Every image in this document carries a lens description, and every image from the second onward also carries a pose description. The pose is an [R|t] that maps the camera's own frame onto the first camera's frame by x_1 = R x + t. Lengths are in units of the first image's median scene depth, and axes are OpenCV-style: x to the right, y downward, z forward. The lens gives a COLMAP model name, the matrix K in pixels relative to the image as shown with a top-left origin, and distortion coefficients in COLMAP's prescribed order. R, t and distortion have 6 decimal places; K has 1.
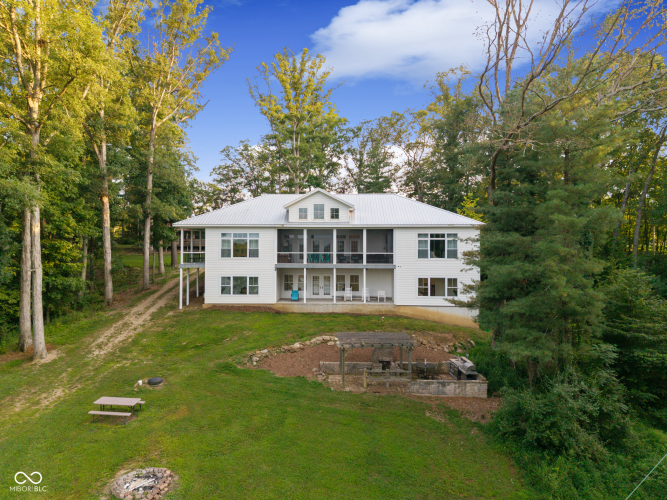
lens RADIAL K [[459.3, 0, 333.5], [0, 459.3, 250.0], [0, 0, 1]] dist [-0.000706, 0.000361]
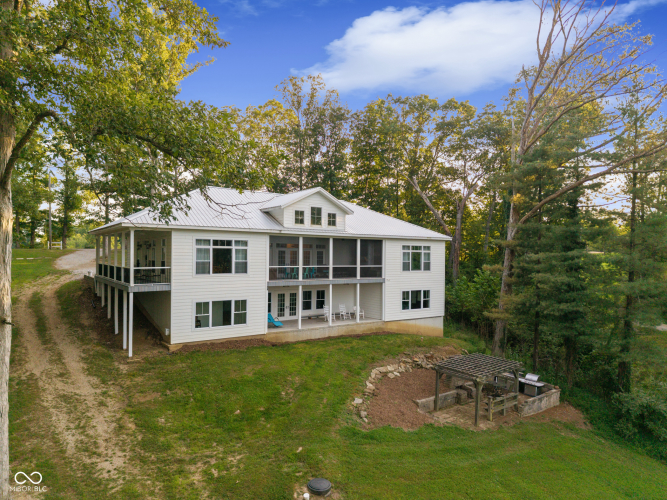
lens RADIAL K [[427.1, 0, 332.3], [0, 427.1, 265.4], [0, 0, 1]] dist [0.002280, 0.000511]
pose [[0.792874, -0.008265, 0.609330, -0.473696], [-0.004598, 0.999798, 0.019544, -0.010569], [-0.609369, -0.018297, 0.792676, 0.375507]]
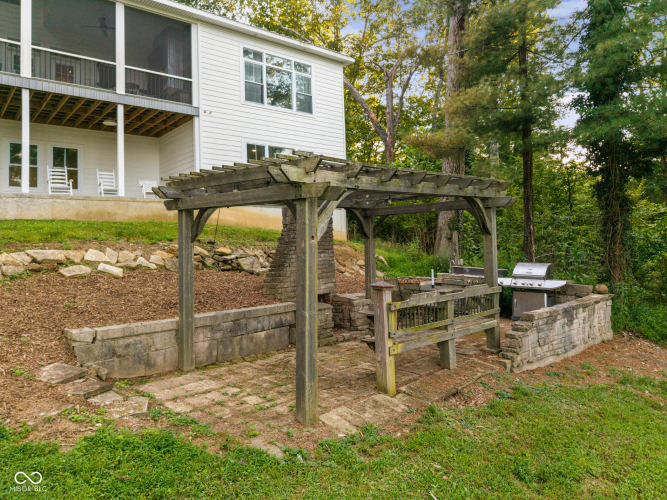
lens RADIAL K [[458.8, 0, 336.0], [0, 458.8, 220.1], [0, 0, 1]] dist [0.002651, 0.000995]
pose [[0.731870, 0.005701, 0.681421, -0.061410], [0.041659, 0.997720, -0.053090, 0.163909], [-0.680170, 0.067242, 0.729964, 0.604358]]
